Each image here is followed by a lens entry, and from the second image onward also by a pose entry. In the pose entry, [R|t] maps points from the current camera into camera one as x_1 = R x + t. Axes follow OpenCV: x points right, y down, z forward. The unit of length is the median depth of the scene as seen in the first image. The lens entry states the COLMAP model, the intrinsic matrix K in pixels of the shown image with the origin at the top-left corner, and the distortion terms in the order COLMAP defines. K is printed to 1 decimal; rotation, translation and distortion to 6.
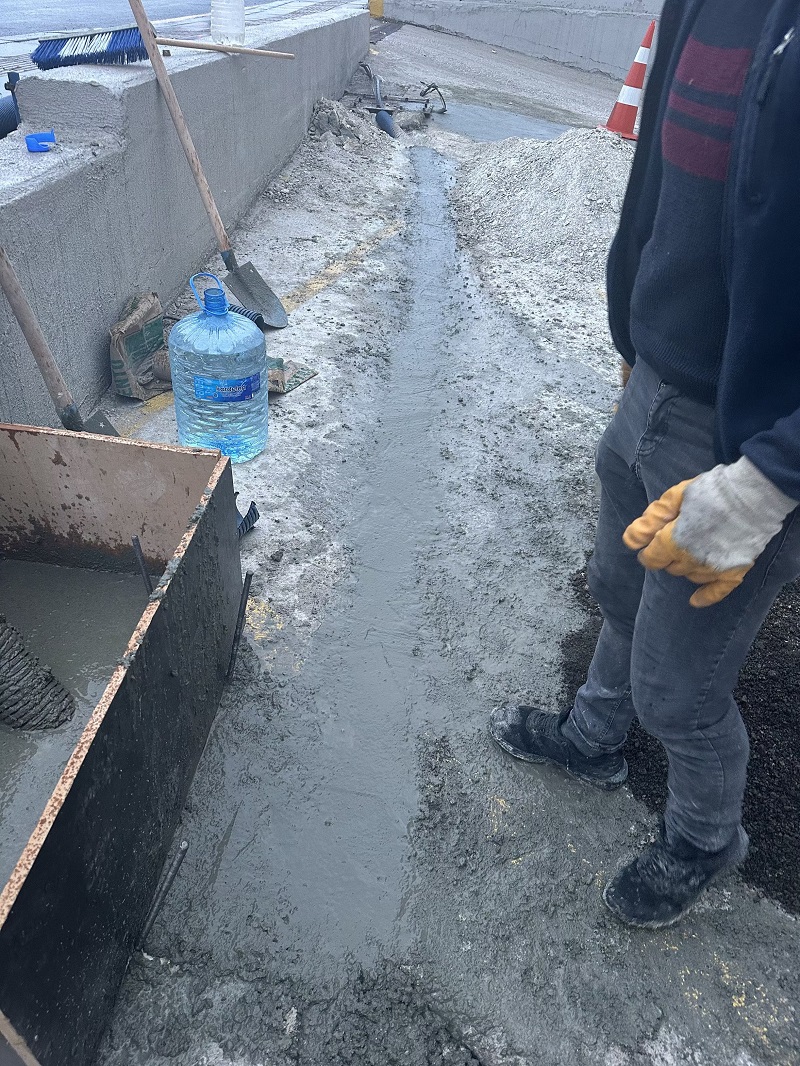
lens RADIAL K [[754.8, 0, 405.0], [0, 754.8, 540.3], [0, 0, 1]] dist [0.104345, -0.111661]
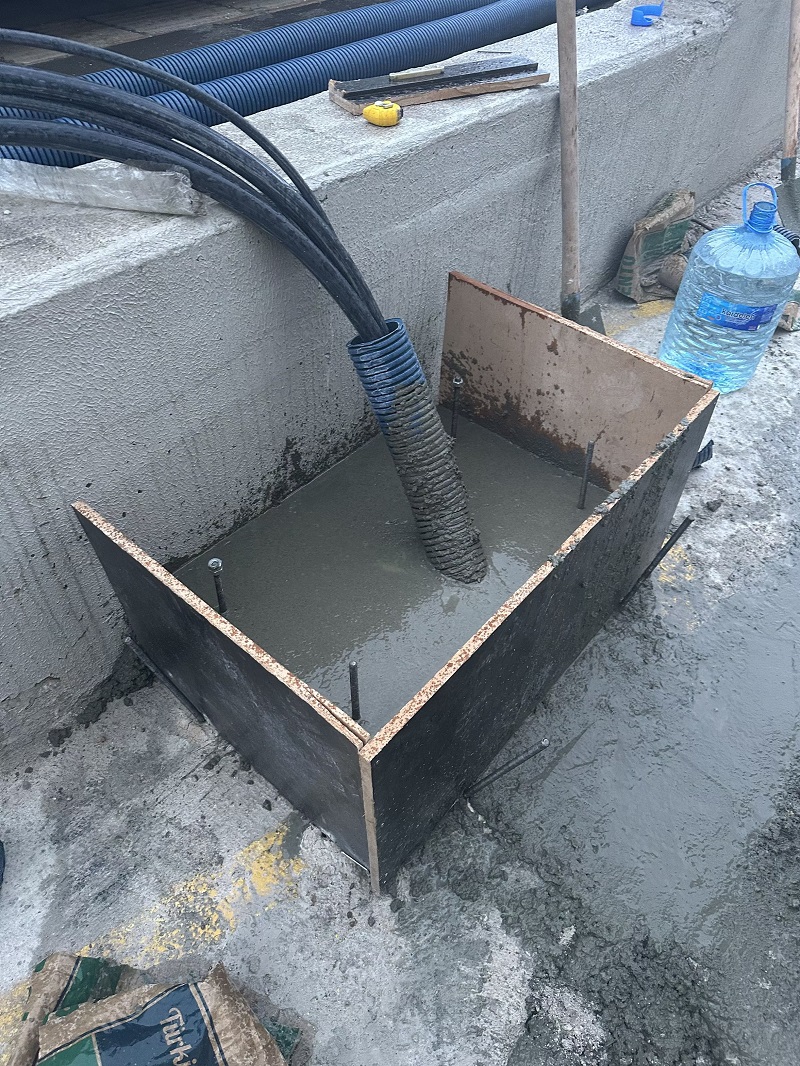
lens RADIAL K [[769.8, 0, 400.0], [0, 769.8, 533.0], [0, 0, 1]] dist [0.065257, -0.061839]
pose [[0.813827, 0.379670, -0.439928, -0.056729], [-0.327368, 0.925033, 0.192728, -0.005945], [0.480121, -0.012829, 0.877108, -0.016369]]
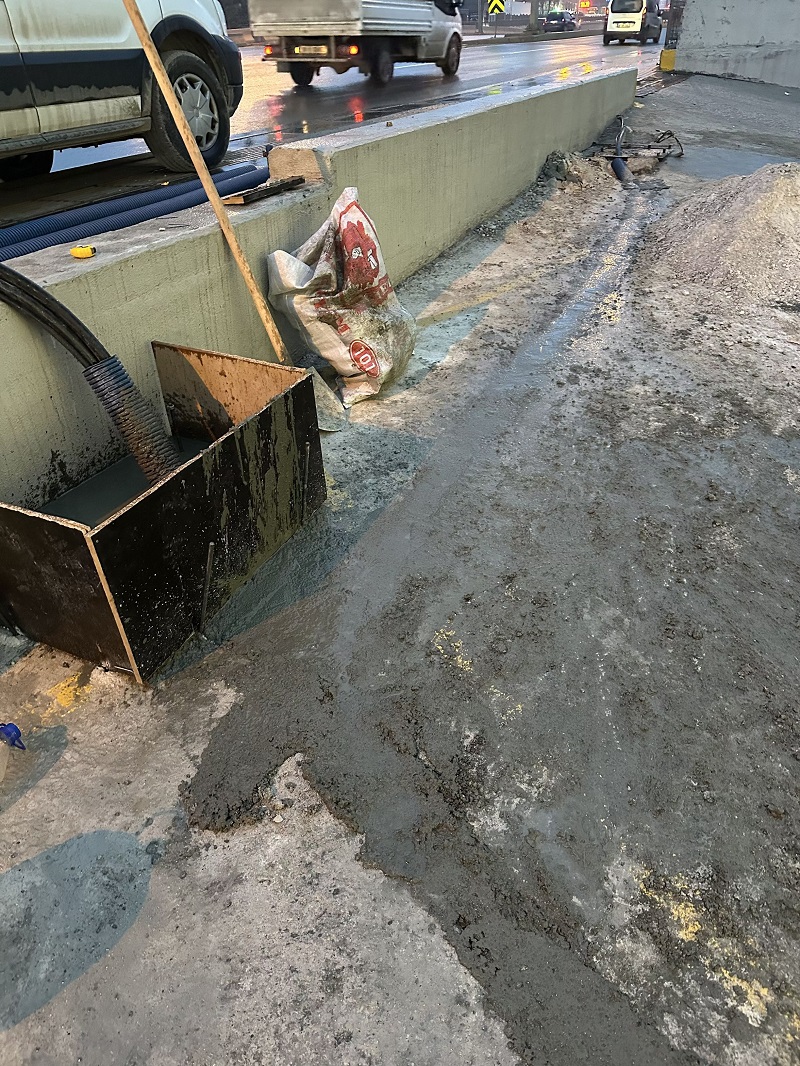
lens RADIAL K [[769.8, 0, 400.0], [0, 769.8, 533.0], [0, 0, 1]] dist [0.065257, -0.061839]
pose [[0.934345, 0.113873, -0.337686, 0.440578], [-0.136587, 0.989641, -0.044201, 0.223883], [0.329154, 0.087423, 0.940221, -0.356646]]
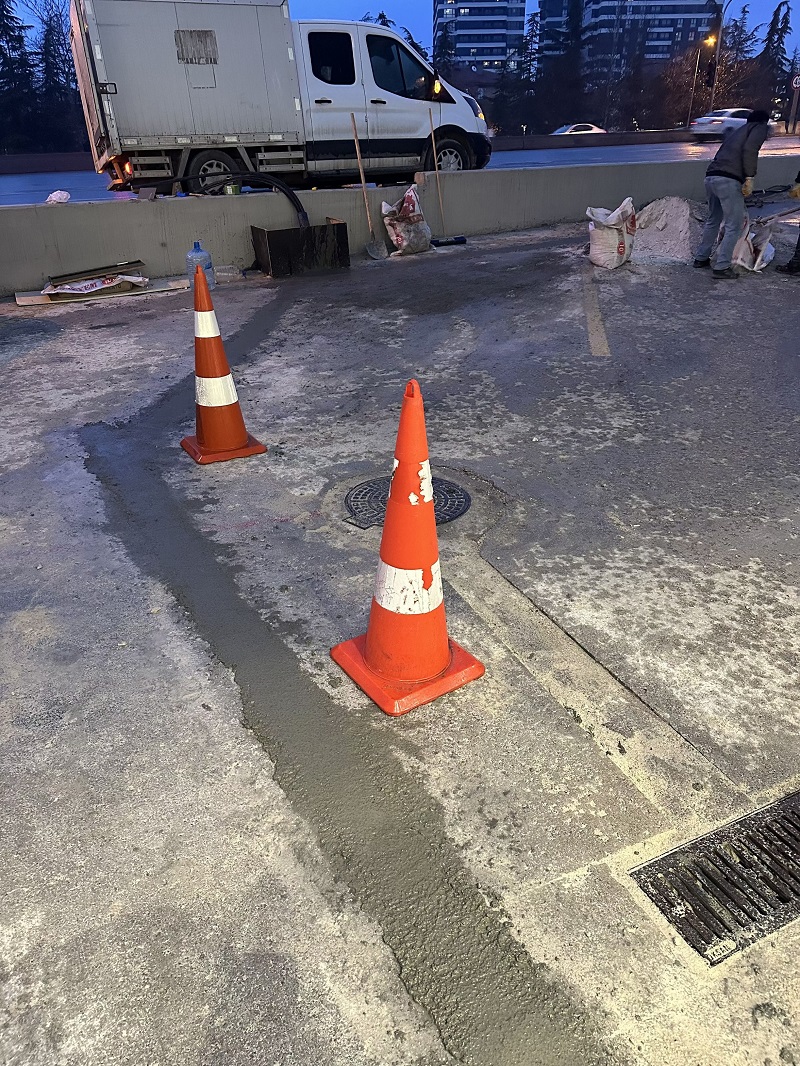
lens RADIAL K [[754.8, 0, 405.0], [0, 754.8, 540.3], [0, 0, 1]] dist [0.104345, -0.111661]
pose [[0.524122, 0.319322, -0.789512, 5.076813], [-0.448984, 0.891355, 0.062452, 1.382807], [0.723678, 0.321746, 0.610549, -1.357522]]
